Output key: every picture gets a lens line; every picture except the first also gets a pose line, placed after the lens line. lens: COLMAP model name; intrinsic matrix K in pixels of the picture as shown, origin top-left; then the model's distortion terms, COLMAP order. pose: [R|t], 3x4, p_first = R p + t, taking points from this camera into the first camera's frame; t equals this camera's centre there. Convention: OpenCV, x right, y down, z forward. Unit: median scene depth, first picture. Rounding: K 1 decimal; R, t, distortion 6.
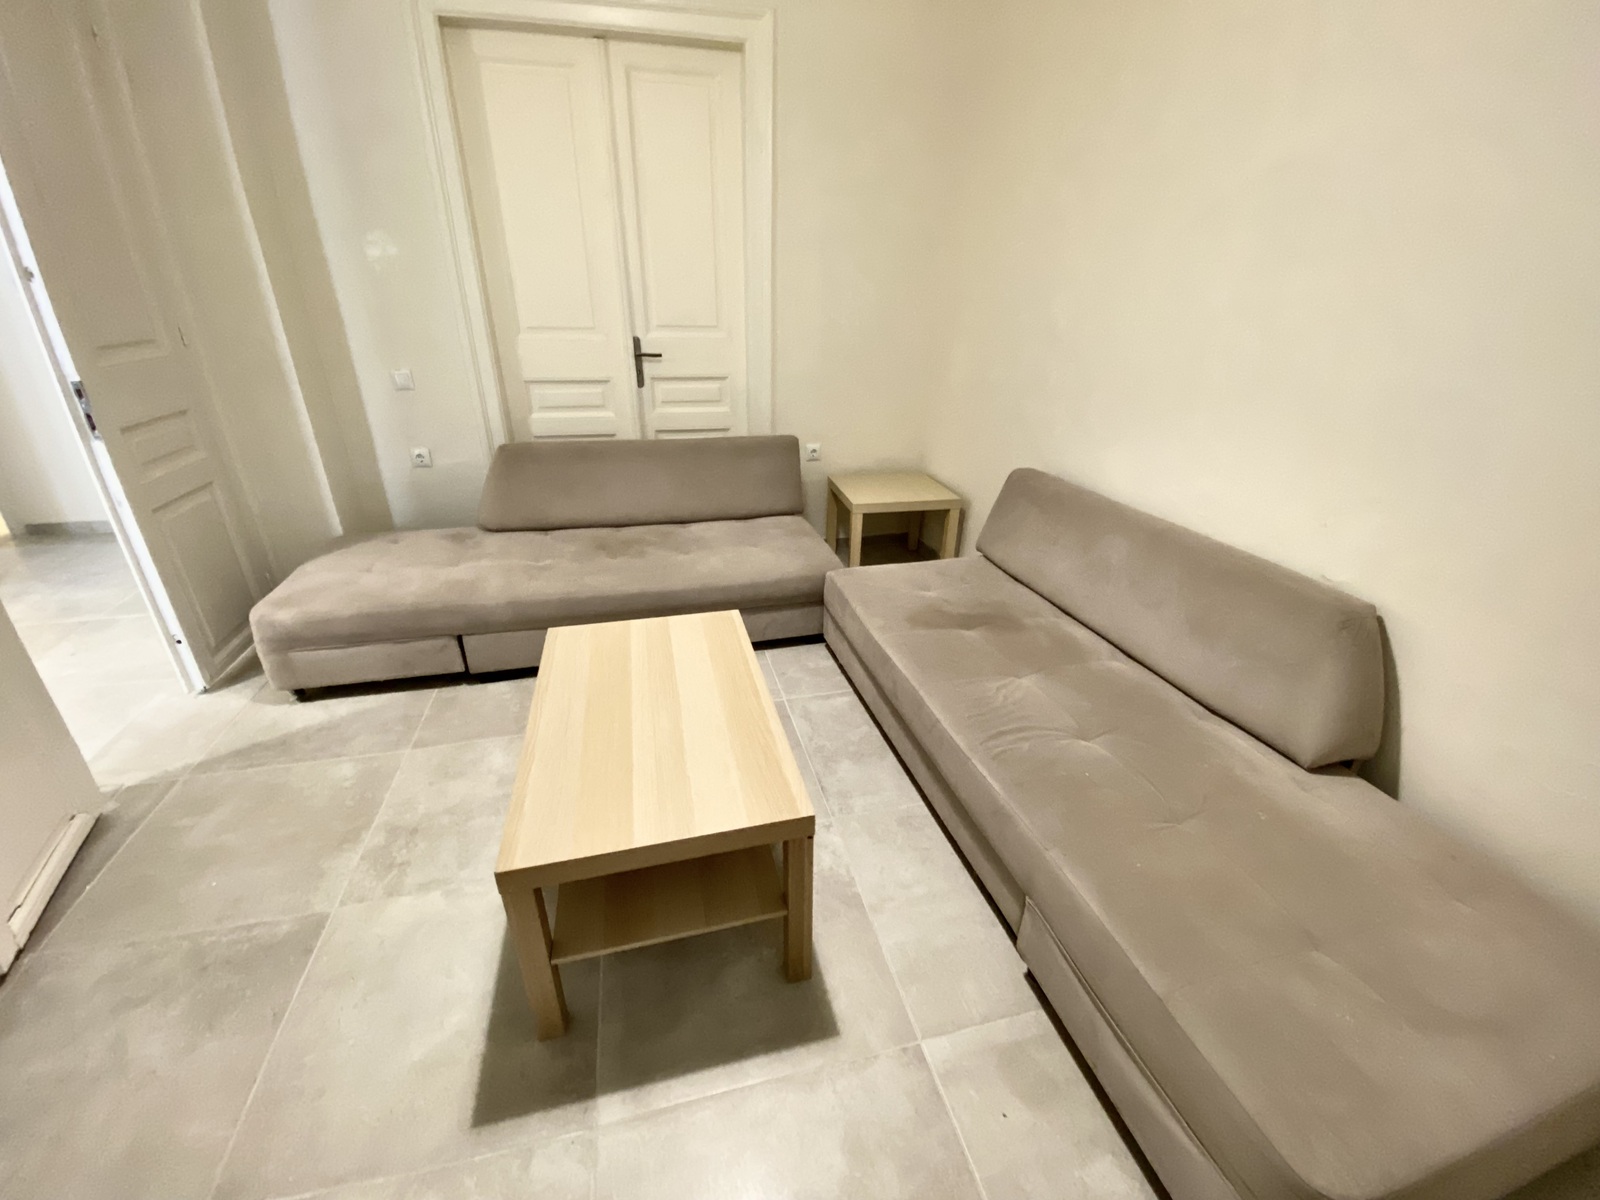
lens RADIAL K [[636.7, 0, 800.0], [0, 636.7, 600.0], [0, 0, 1]] dist [0.008612, -0.014248]
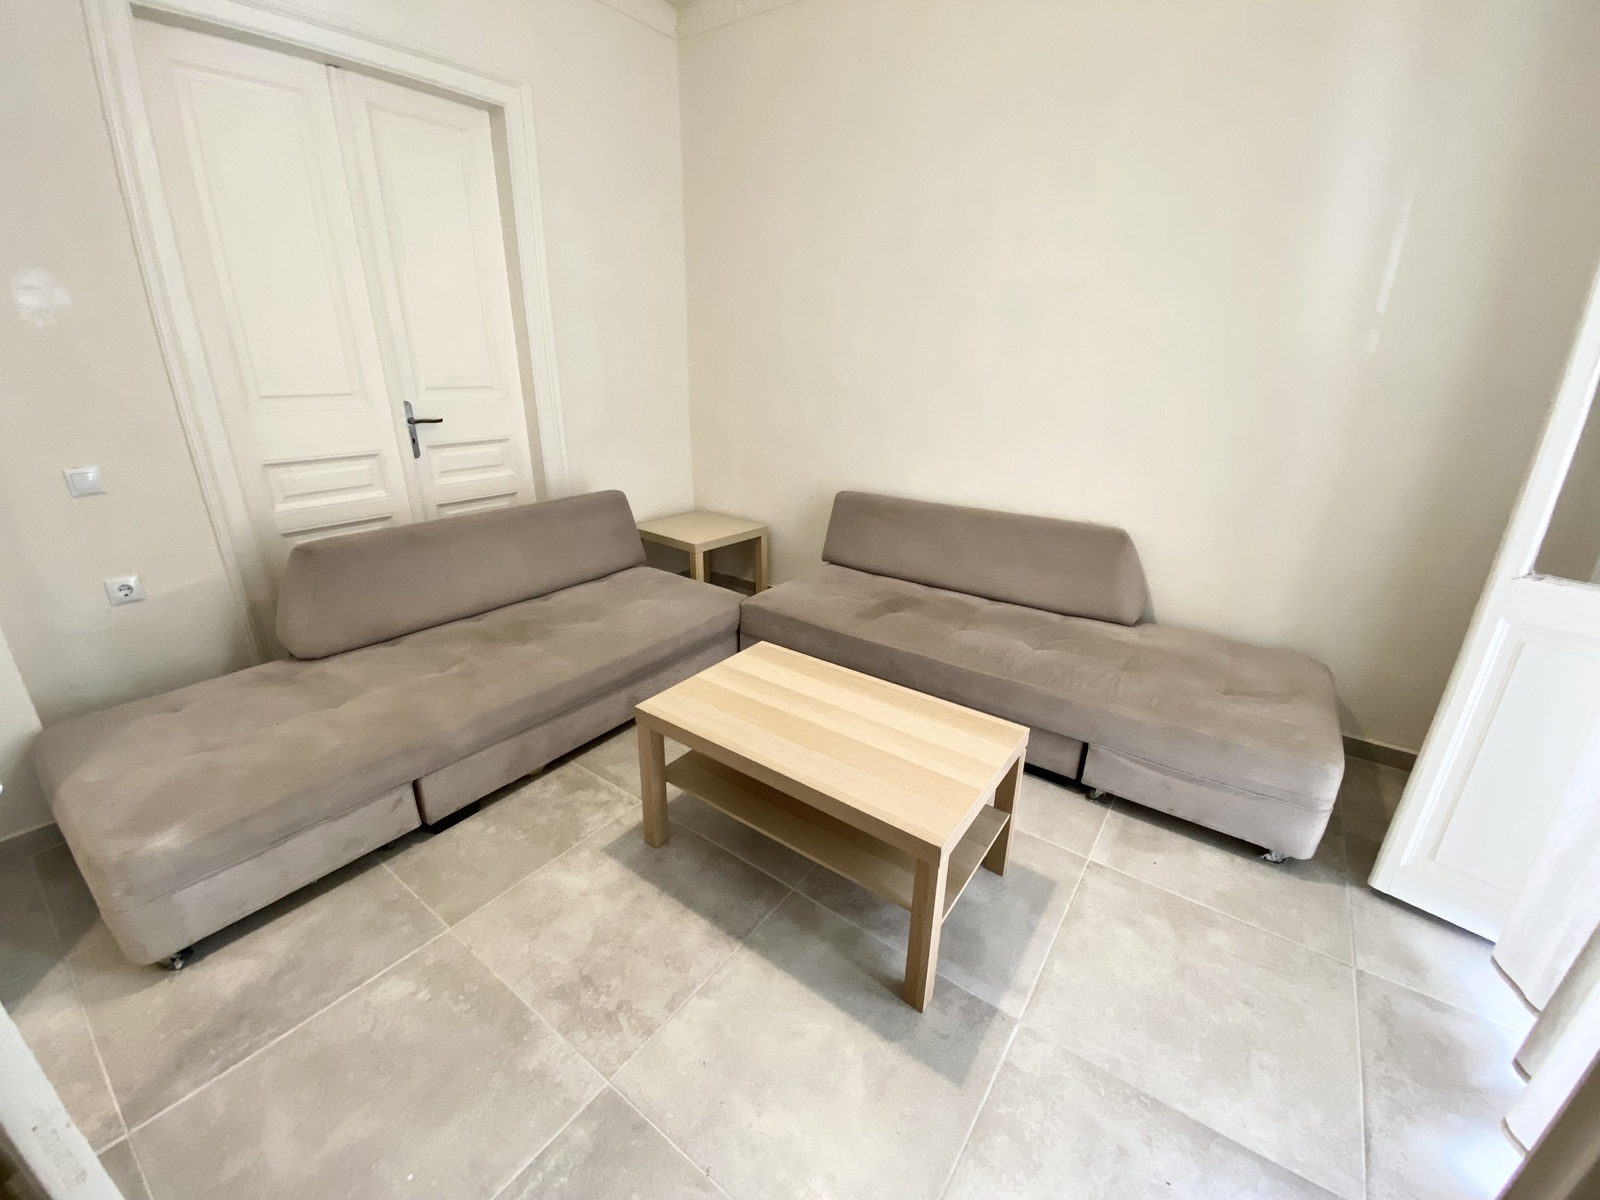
lens RADIAL K [[636.7, 0, 800.0], [0, 636.7, 600.0], [0, 0, 1]] dist [0.008612, -0.014248]
pose [[0.775060, -0.225957, 0.590107, -0.509721], [0.261948, 0.964749, 0.025361, -0.048014], [-0.575035, 0.134921, 0.806927, 0.052779]]
